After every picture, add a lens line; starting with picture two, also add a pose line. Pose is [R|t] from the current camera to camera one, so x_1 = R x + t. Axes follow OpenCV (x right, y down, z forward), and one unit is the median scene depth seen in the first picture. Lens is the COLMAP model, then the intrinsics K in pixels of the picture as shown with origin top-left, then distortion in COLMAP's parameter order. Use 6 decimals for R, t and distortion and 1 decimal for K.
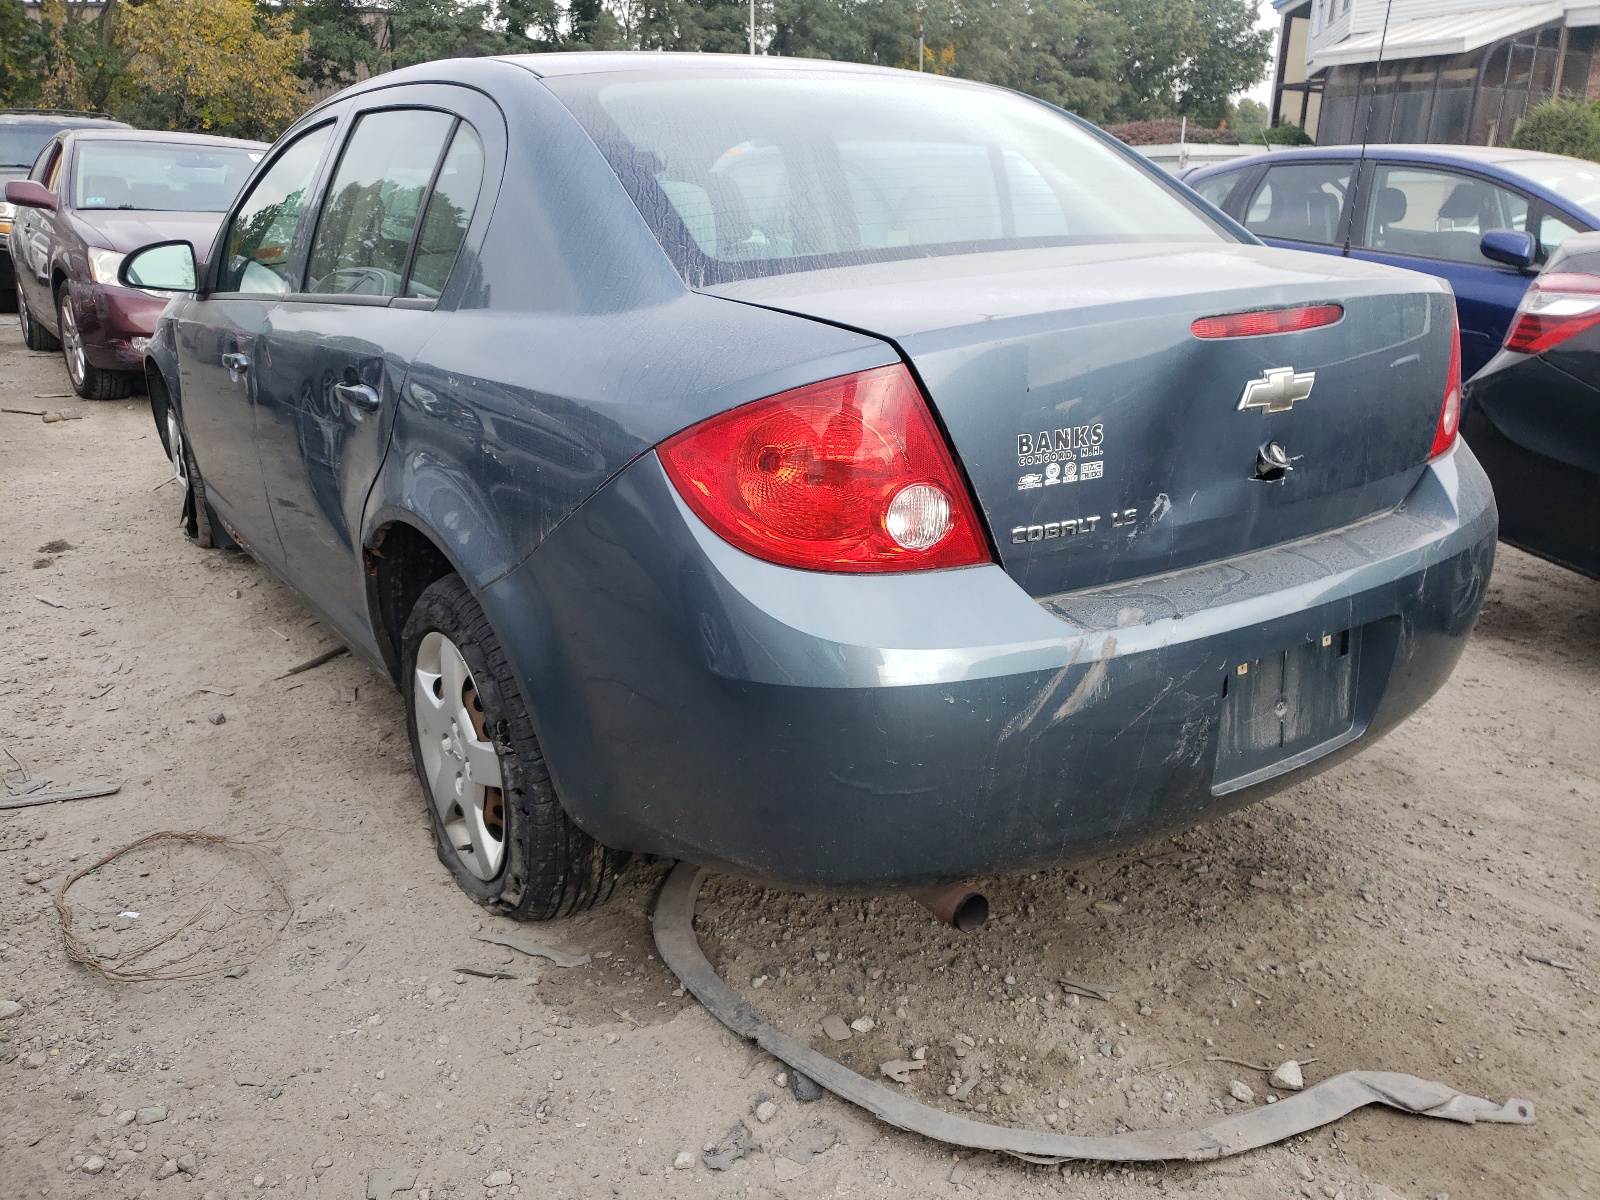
lens RADIAL K [[1394.2, 0, 800.0], [0, 1394.2, 600.0], [0, 0, 1]] dist [0.086195, -0.008050]
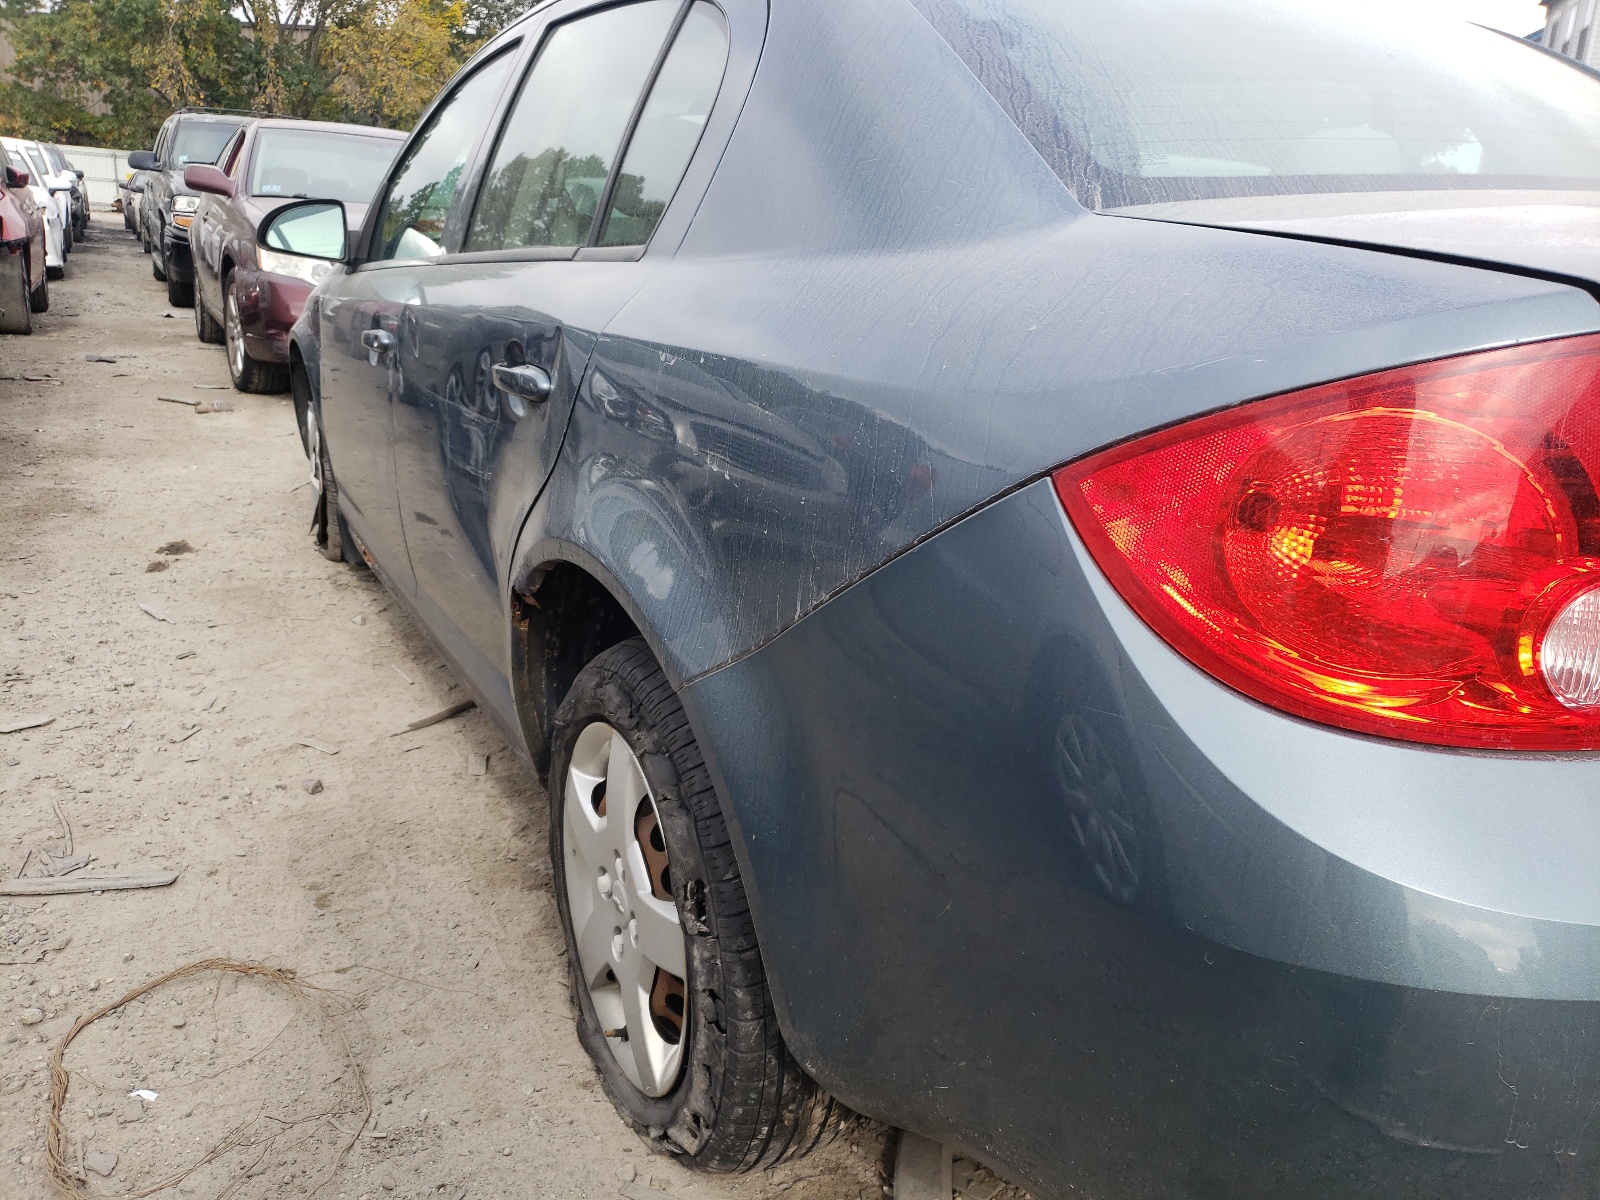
lens RADIAL K [[1394.2, 0, 800.0], [0, 1394.2, 600.0], [0, 0, 1]] dist [0.086195, -0.008050]
pose [[0.992882, 0.073314, -0.093858, -0.081764], [-0.075777, 0.996861, -0.022946, -0.022956], [0.091881, 0.029895, 0.995321, 0.255341]]
